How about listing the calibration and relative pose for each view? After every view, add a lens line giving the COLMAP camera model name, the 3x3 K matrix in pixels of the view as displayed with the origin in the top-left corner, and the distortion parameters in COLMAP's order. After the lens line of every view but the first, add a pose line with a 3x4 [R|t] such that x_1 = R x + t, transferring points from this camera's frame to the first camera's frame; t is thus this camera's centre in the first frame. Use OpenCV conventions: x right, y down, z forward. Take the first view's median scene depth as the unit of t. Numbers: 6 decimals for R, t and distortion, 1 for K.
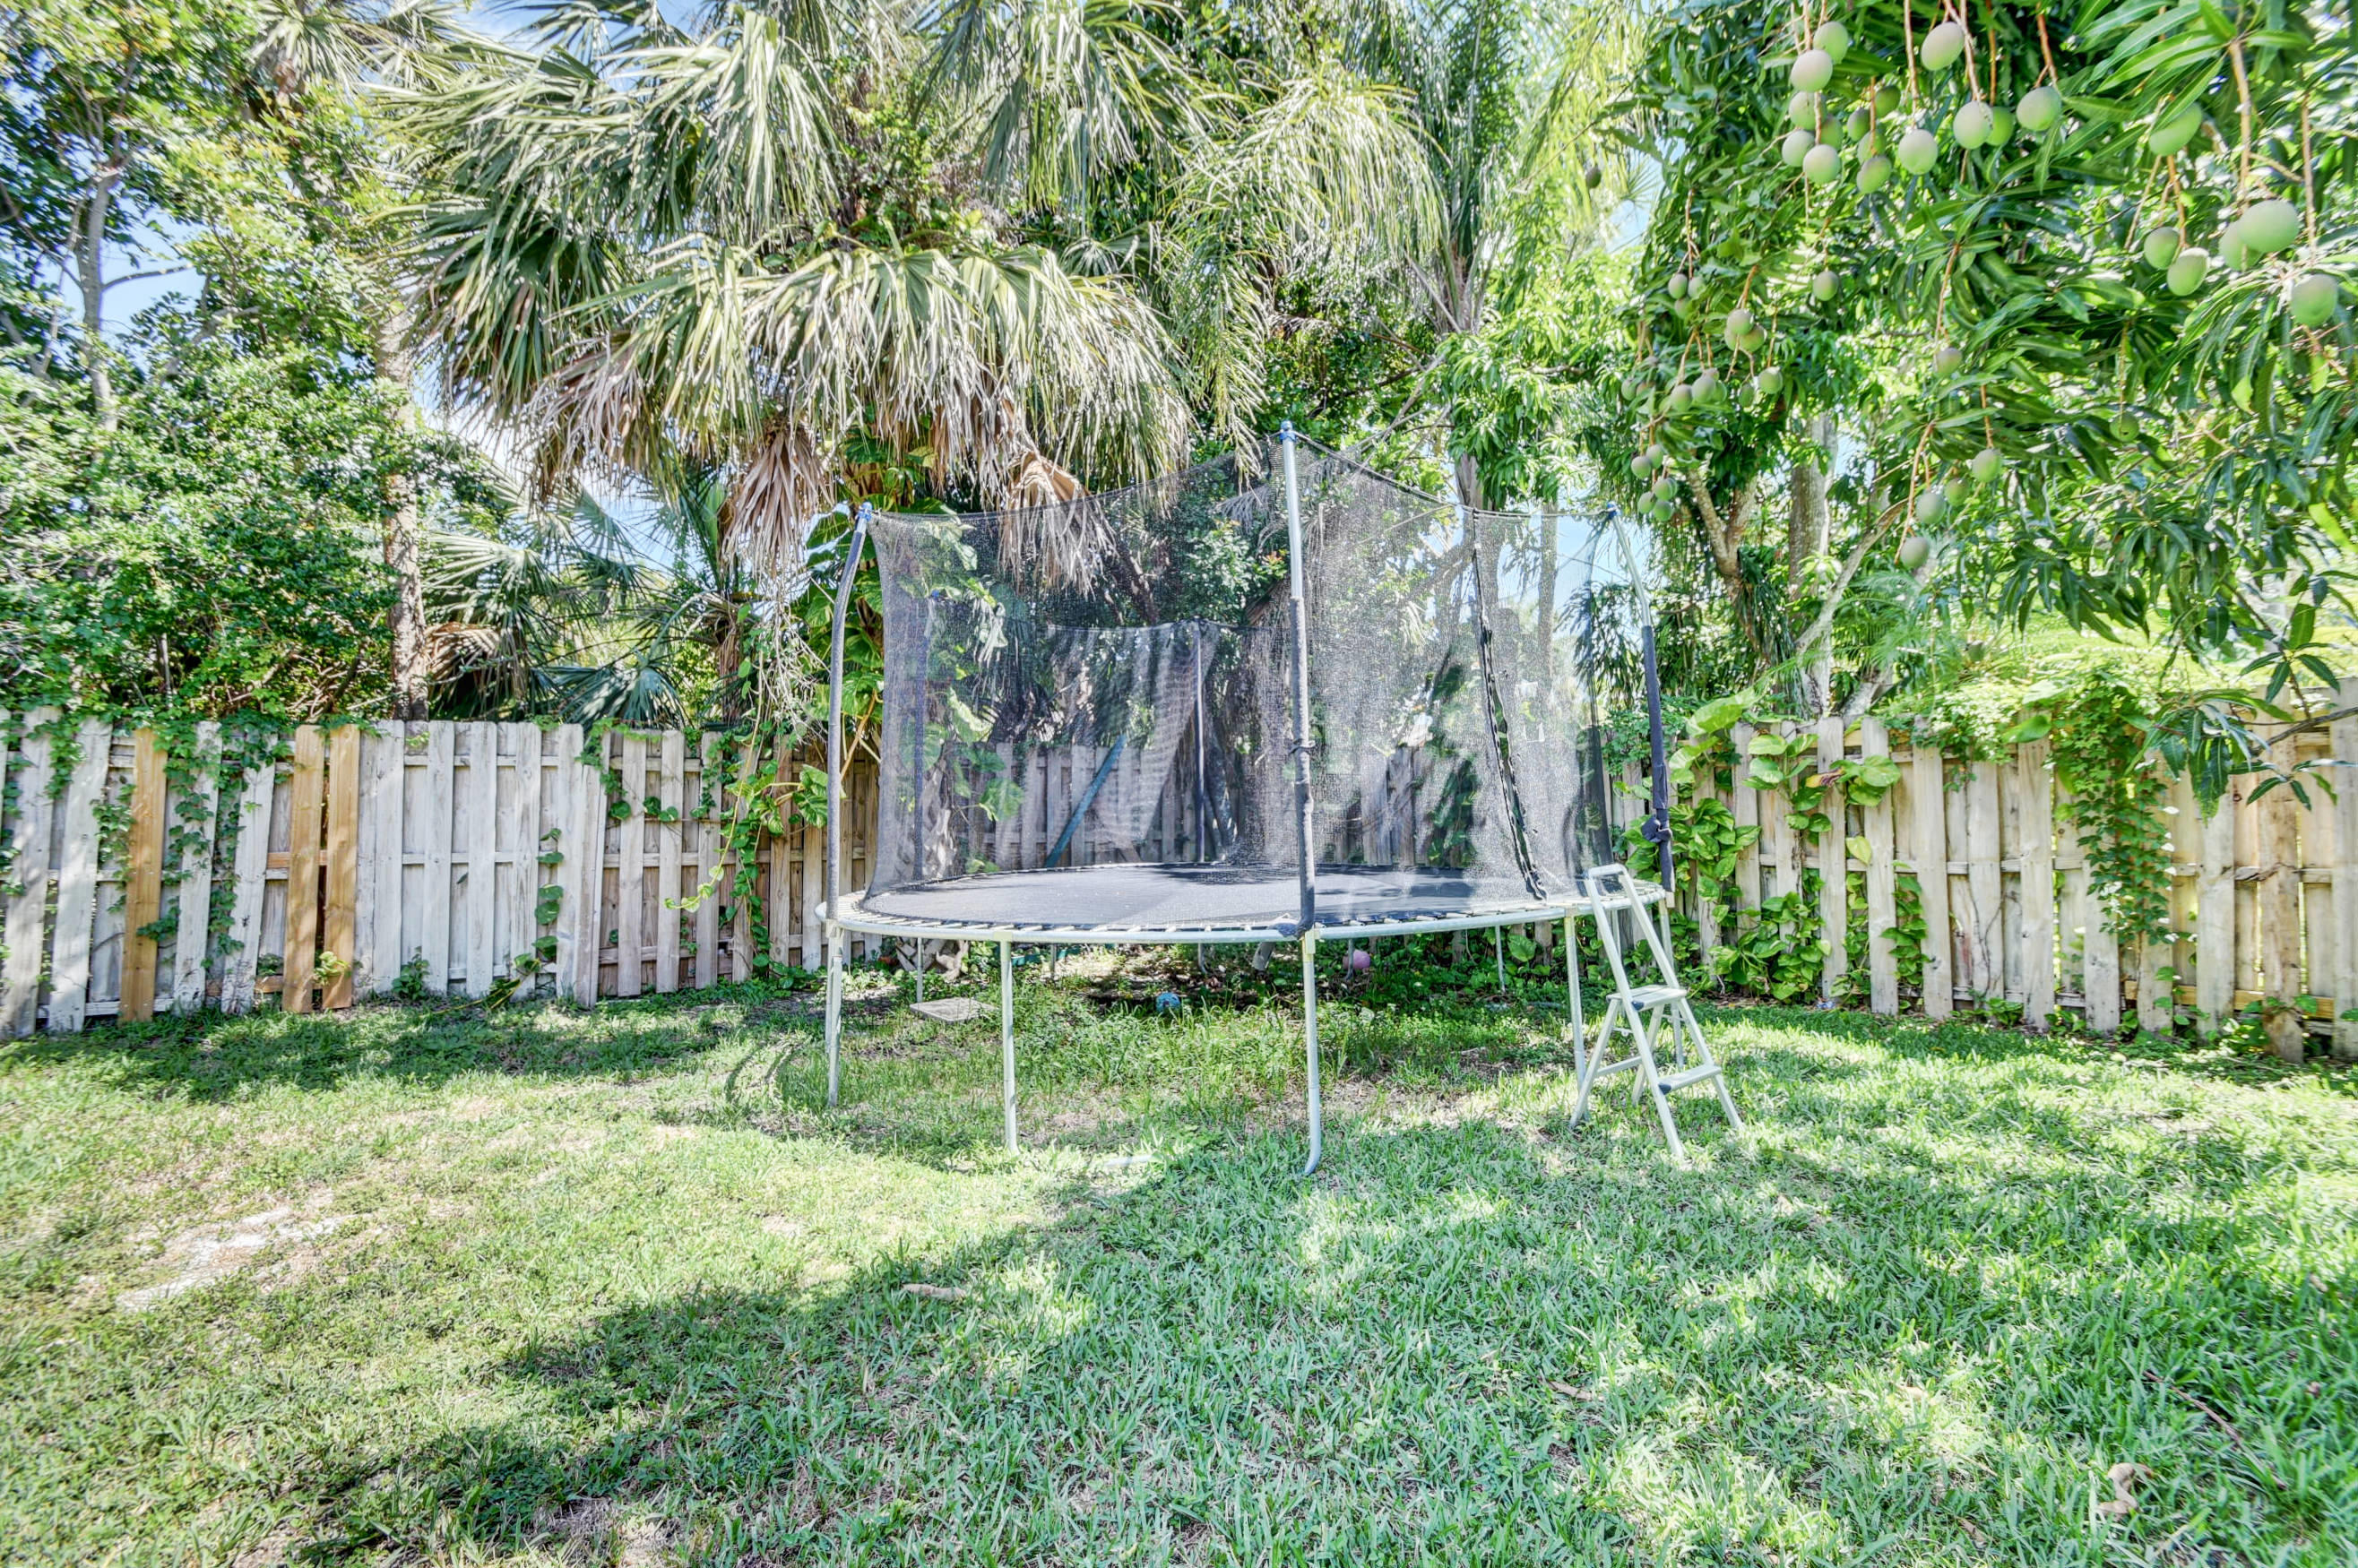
lens RADIAL K [[1027.8, 0, 1167.4], [0, 1027.8, 782.1], [0, 0, 1]] dist [0.001775, -0.010781]
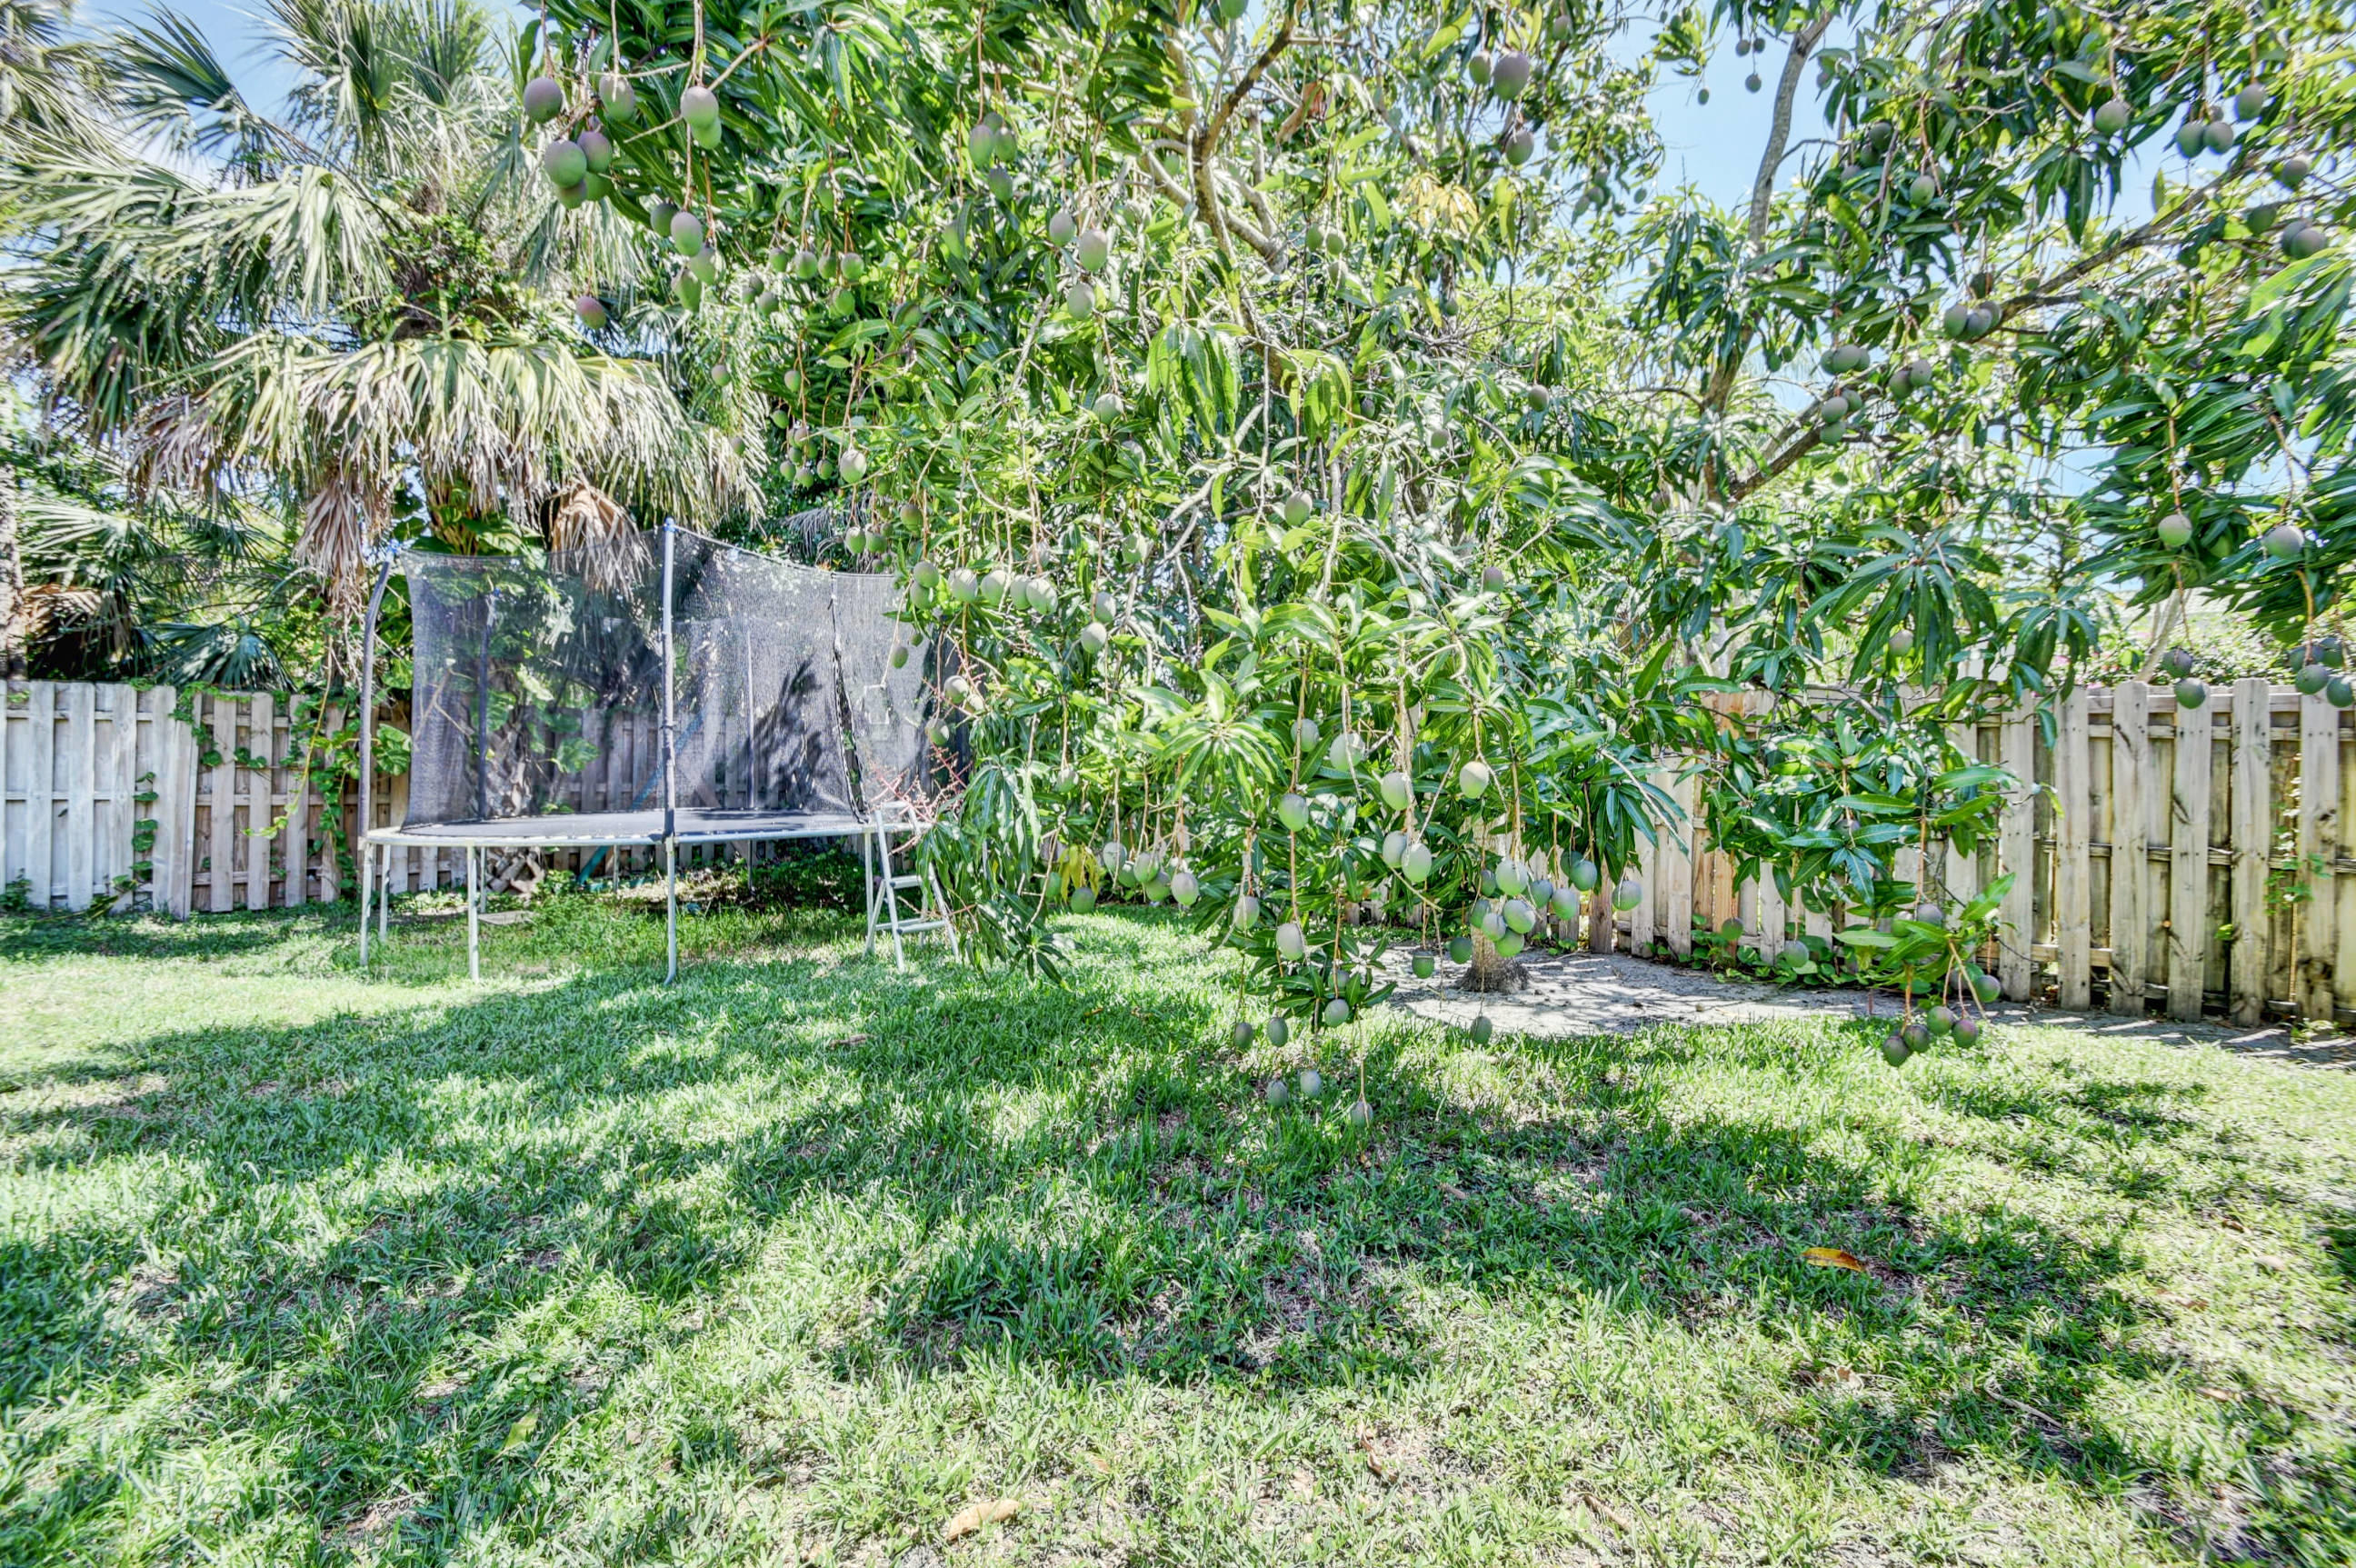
lens RADIAL K [[1060.4, 0, 1185.8], [0, 1060.4, 782.0], [0, 0, 1]] dist [-0.020740, -0.003924]
pose [[0.974543, 0.012988, 0.223822, 0.312146], [-0.020574, 0.999289, 0.031597, -0.007077], [-0.223253, -0.035398, 0.974118, -0.447148]]
